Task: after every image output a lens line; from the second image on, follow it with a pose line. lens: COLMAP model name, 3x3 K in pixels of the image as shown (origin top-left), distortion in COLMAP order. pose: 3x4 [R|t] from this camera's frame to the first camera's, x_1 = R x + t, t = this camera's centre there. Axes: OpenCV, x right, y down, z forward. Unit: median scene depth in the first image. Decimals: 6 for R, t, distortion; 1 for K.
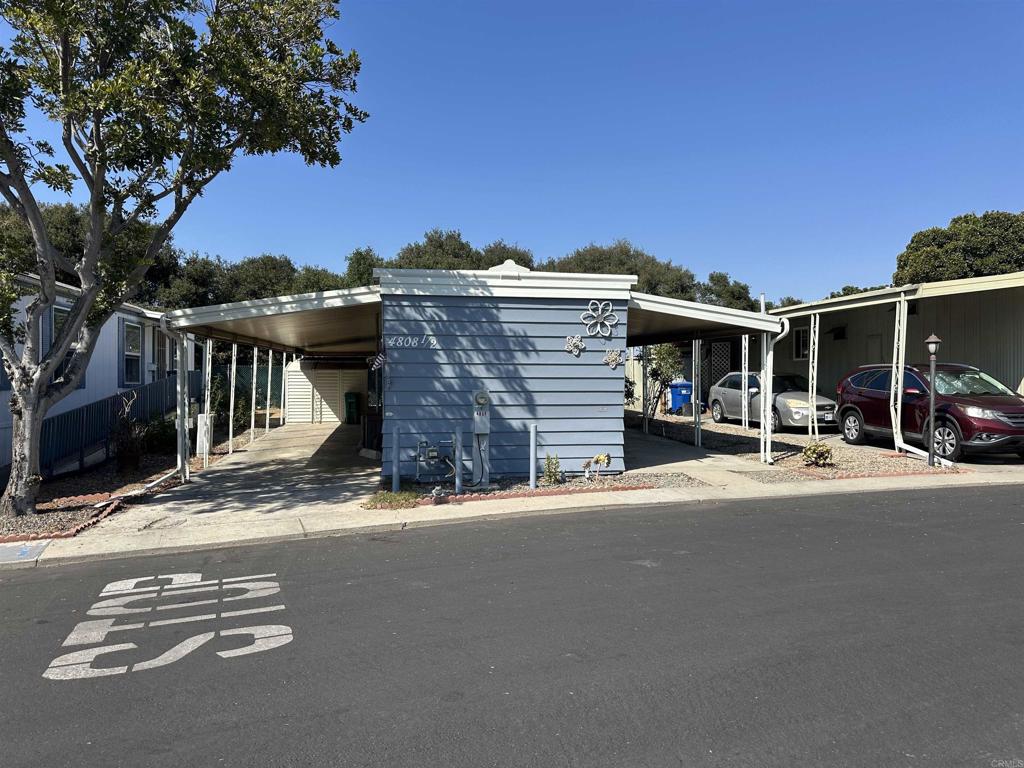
lens RADIAL K [[718.4, 0, 512.0], [0, 718.4, 387.4], [0, 0, 1]] dist [0.090135, -0.121028]
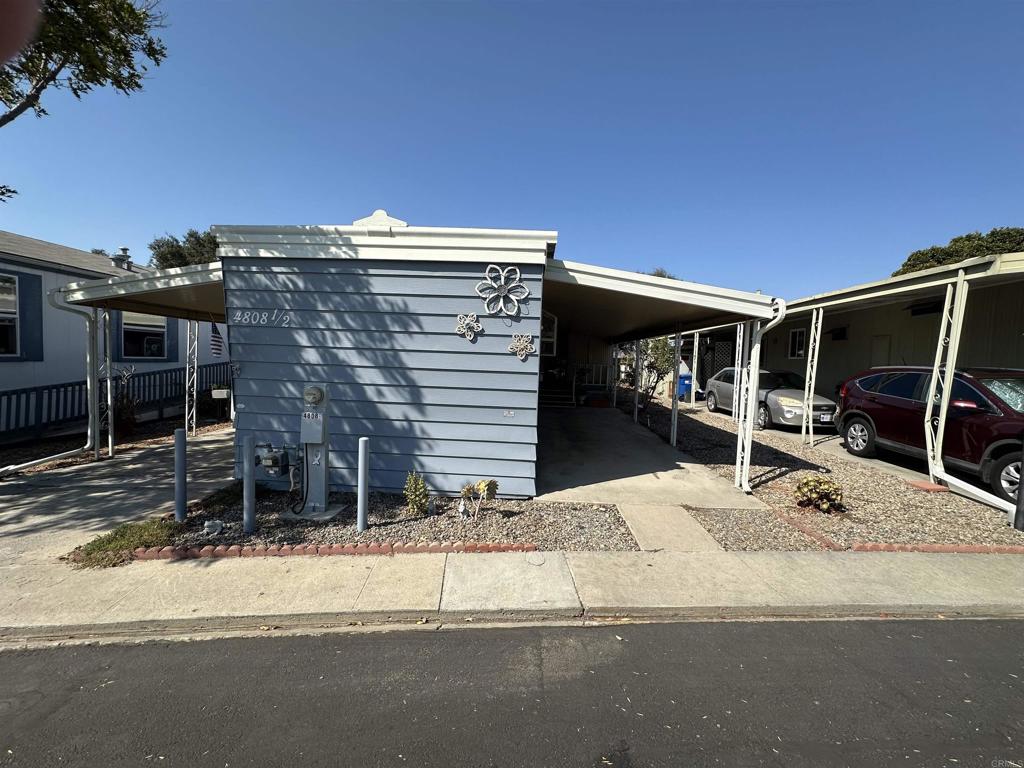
lens RADIAL K [[415.7, 0, 515.1], [0, 415.7, 381.7], [0, 0, 1]] dist [0.006363, 0.000362]
pose [[0.977287, 0.046089, -0.206850, 0.188337], [-0.038939, 0.998499, 0.038512, -0.016755], [0.208314, -0.029583, 0.977614, 0.488303]]
